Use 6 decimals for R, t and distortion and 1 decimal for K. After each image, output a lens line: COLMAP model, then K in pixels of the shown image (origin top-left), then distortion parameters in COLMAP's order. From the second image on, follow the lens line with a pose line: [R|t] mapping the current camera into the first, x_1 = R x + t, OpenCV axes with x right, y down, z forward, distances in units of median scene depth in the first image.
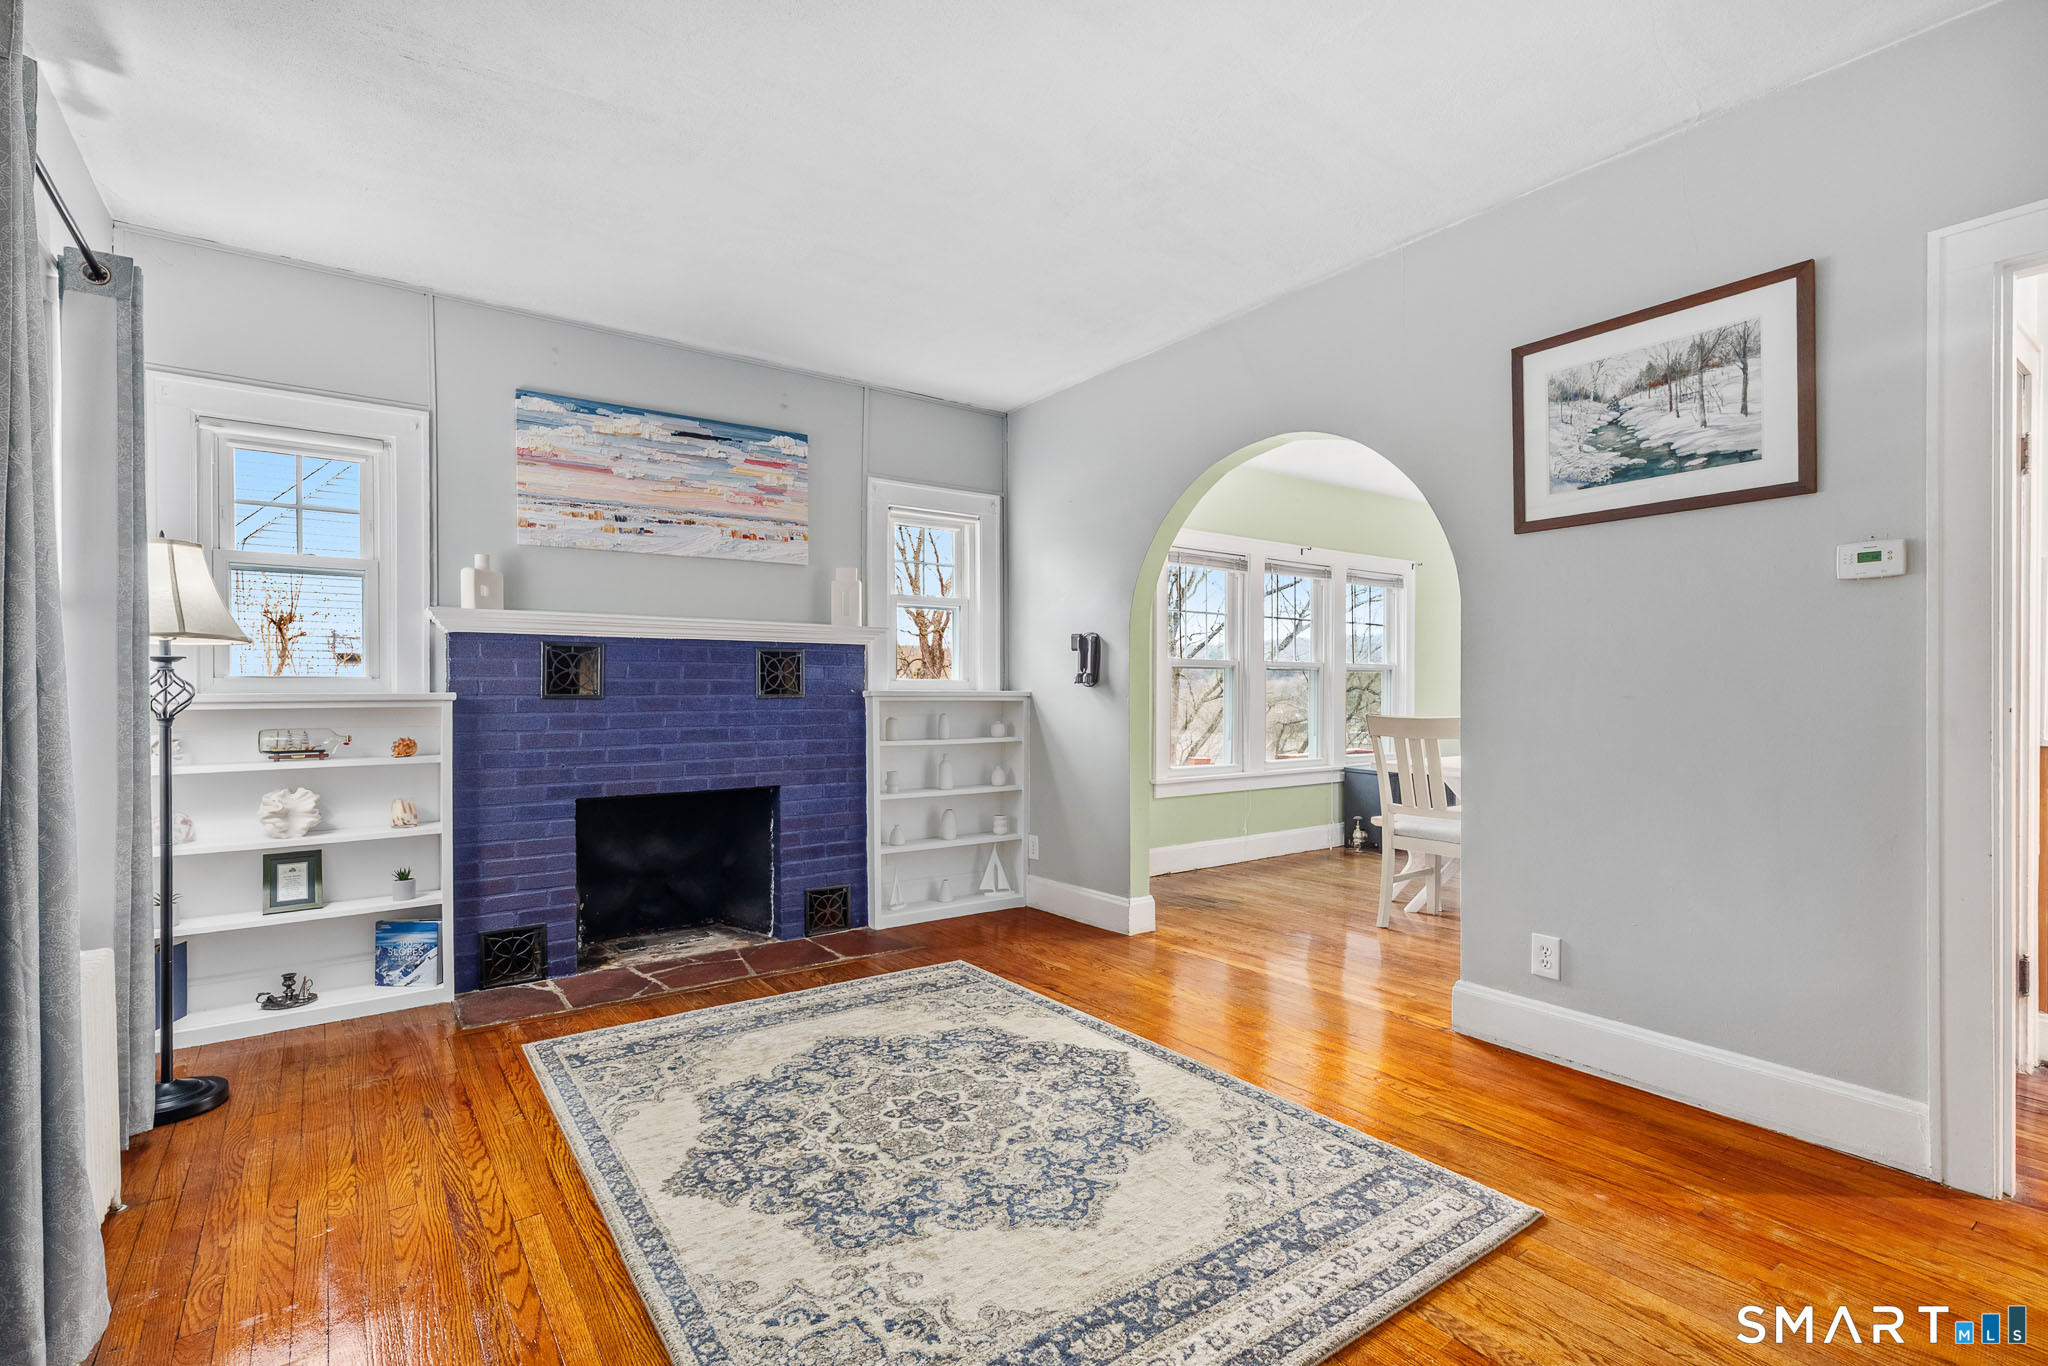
lens RADIAL K [[927.0, 0, 1023.5], [0, 927.0, 693.9], [0, 0, 1]] dist [0.002722, 0.000394]
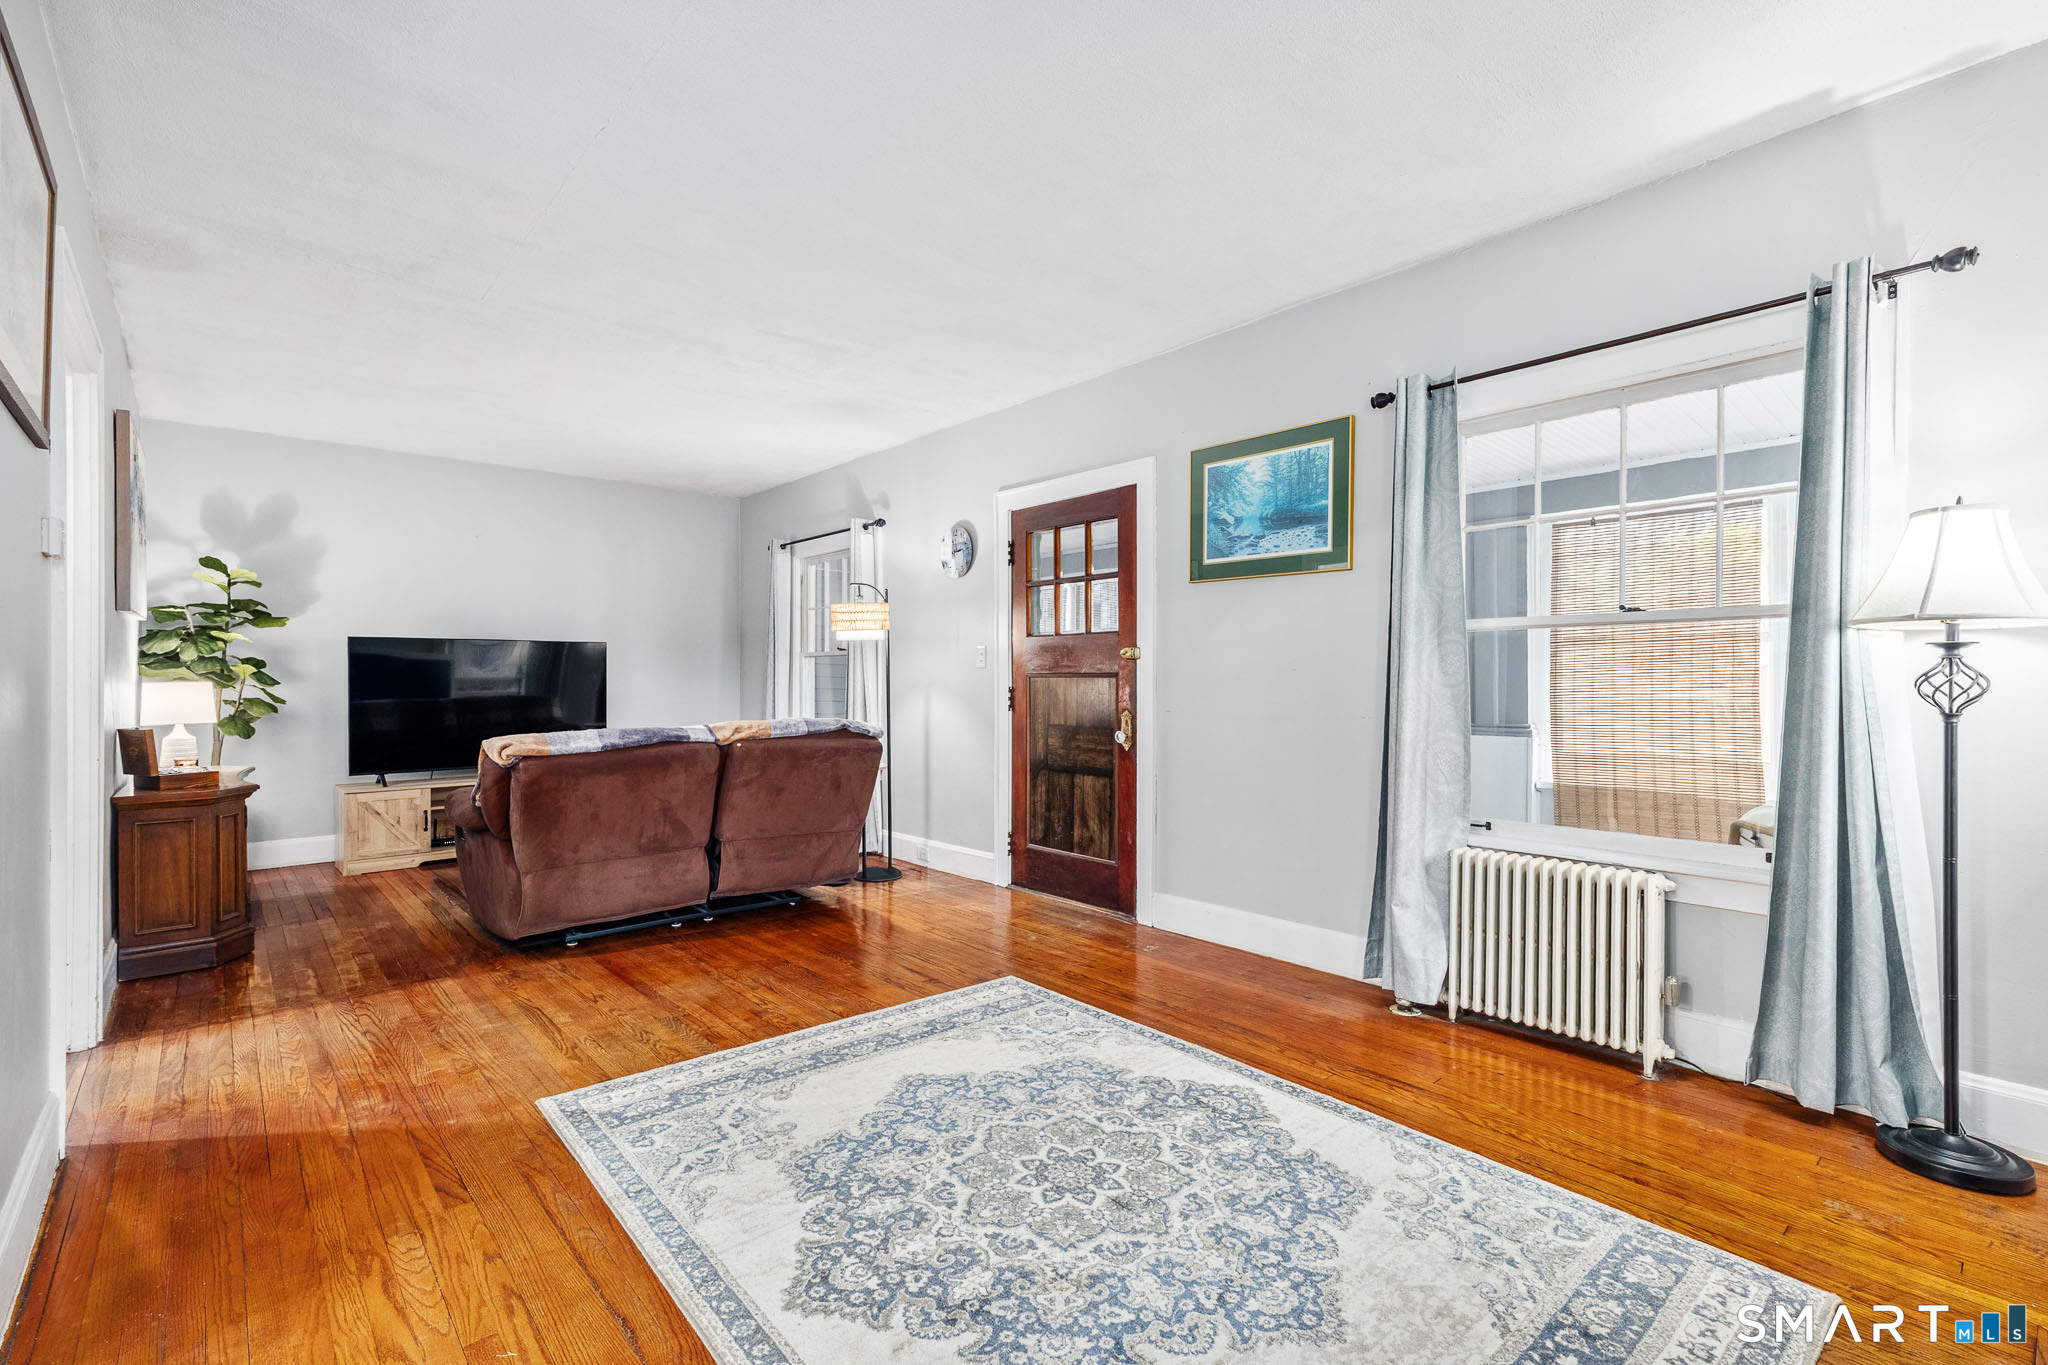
lens RADIAL K [[927.0, 0, 1032.4], [0, 927.0, 686.5], [0, 0, 1]] dist [0.002722, 0.000394]
pose [[-0.995505, -0.001936, -0.094690, 0.010902], [-0.002130, 0.999996, 0.001941, 0.000702], [0.094685, 0.002134, -0.995505, 1.334010]]
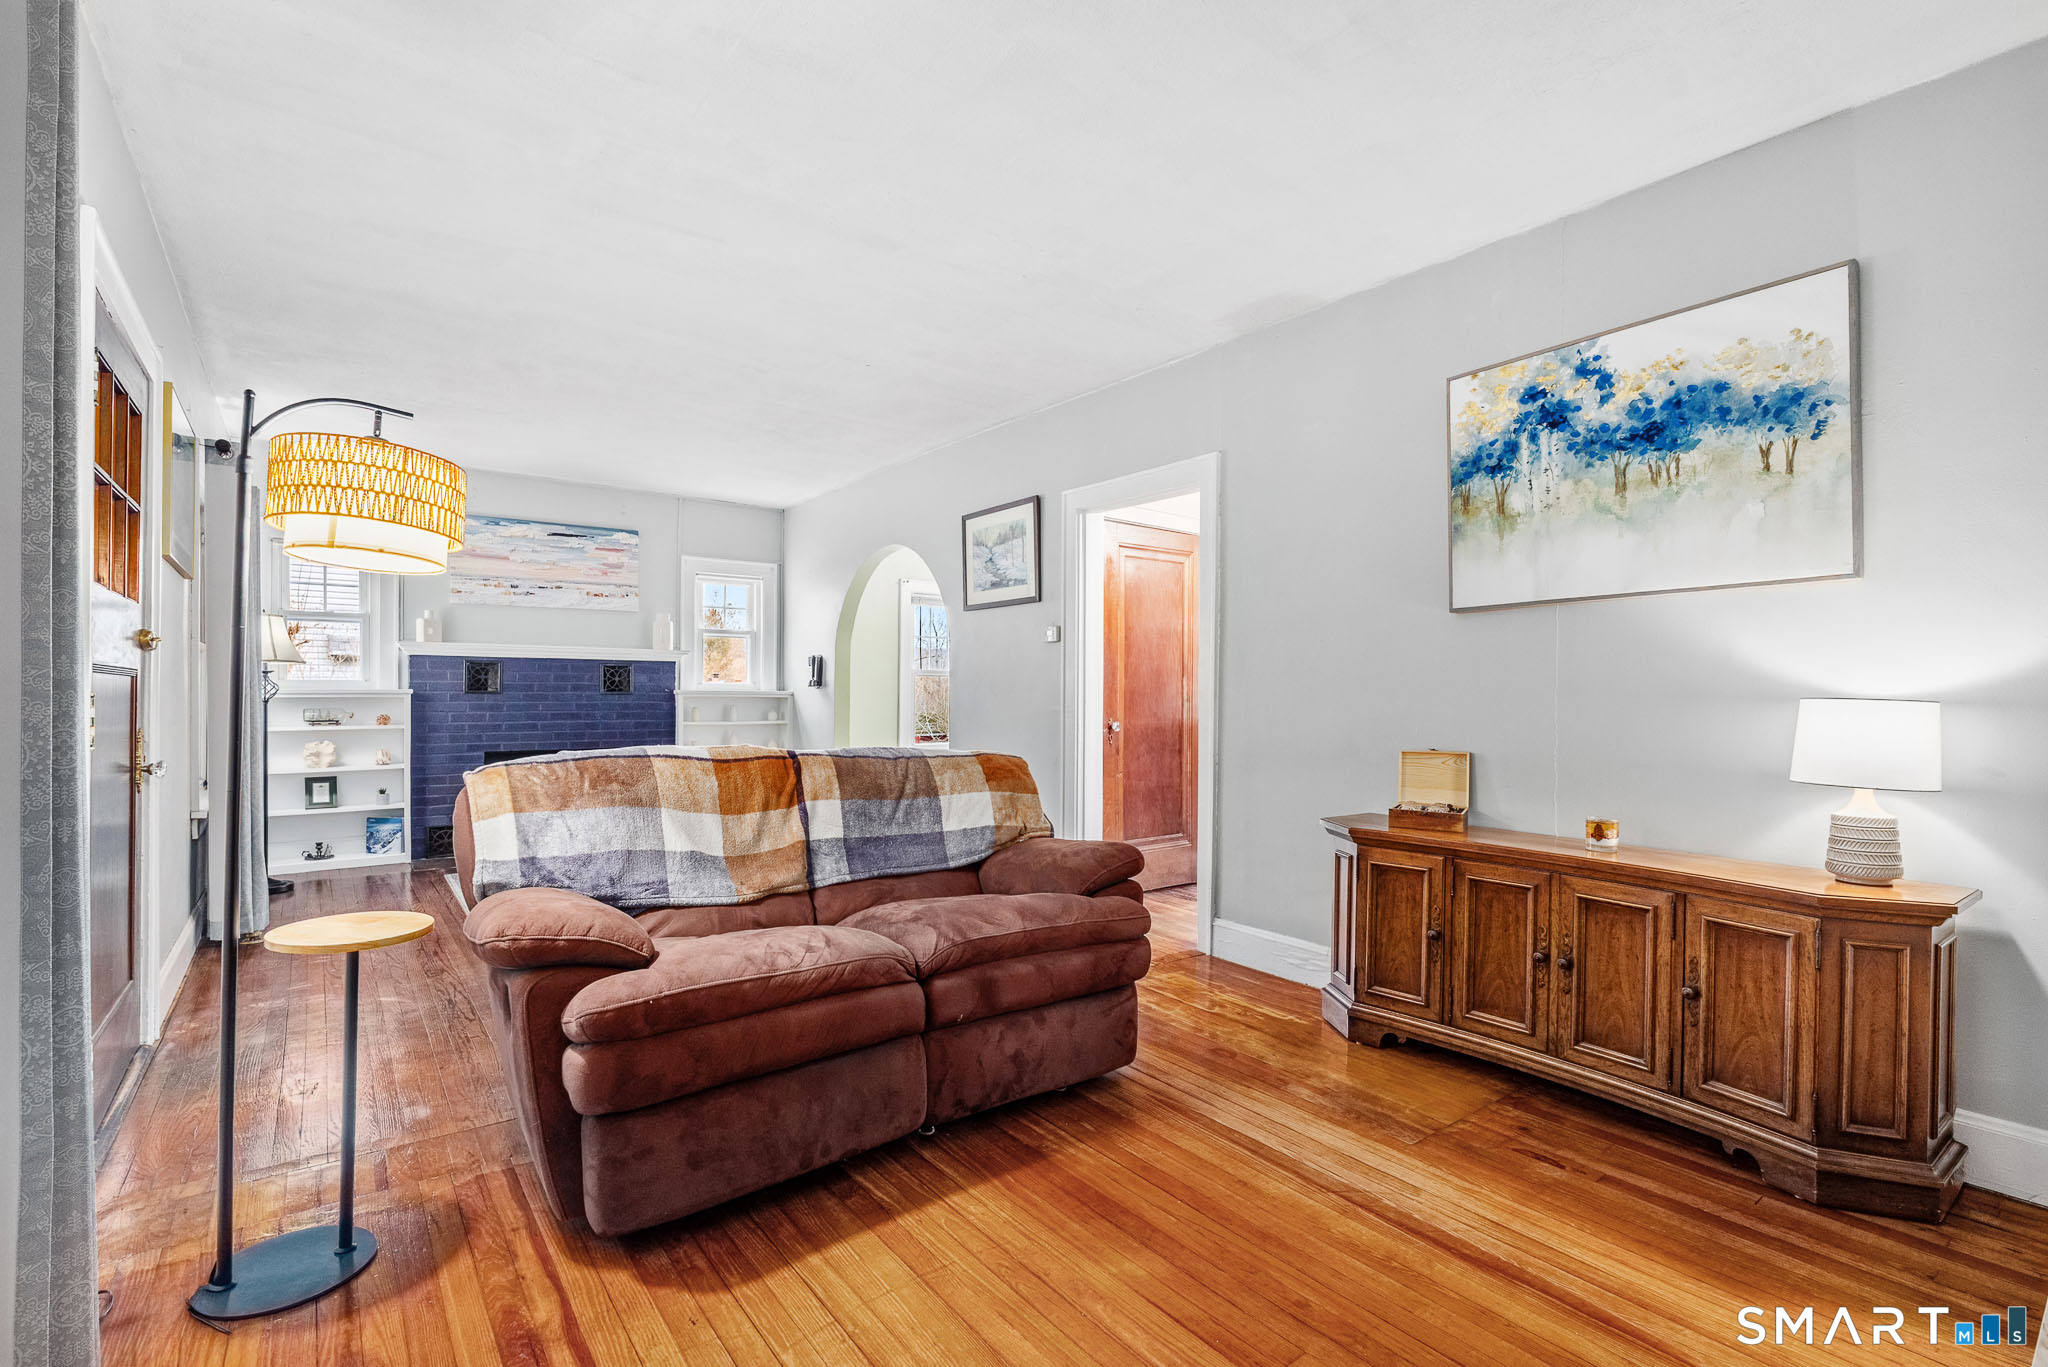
lens RADIAL K [[927.0, 0, 1017.9], [0, 927.0, 695.7], [0, 0, 1]] dist [0.002722, 0.000394]
pose [[0.999871, 0.007142, 0.014414, 0.525818], [-0.007126, 0.999974, -0.001146, 0.004695], [-0.014422, 0.001043, 0.999895, -0.801574]]
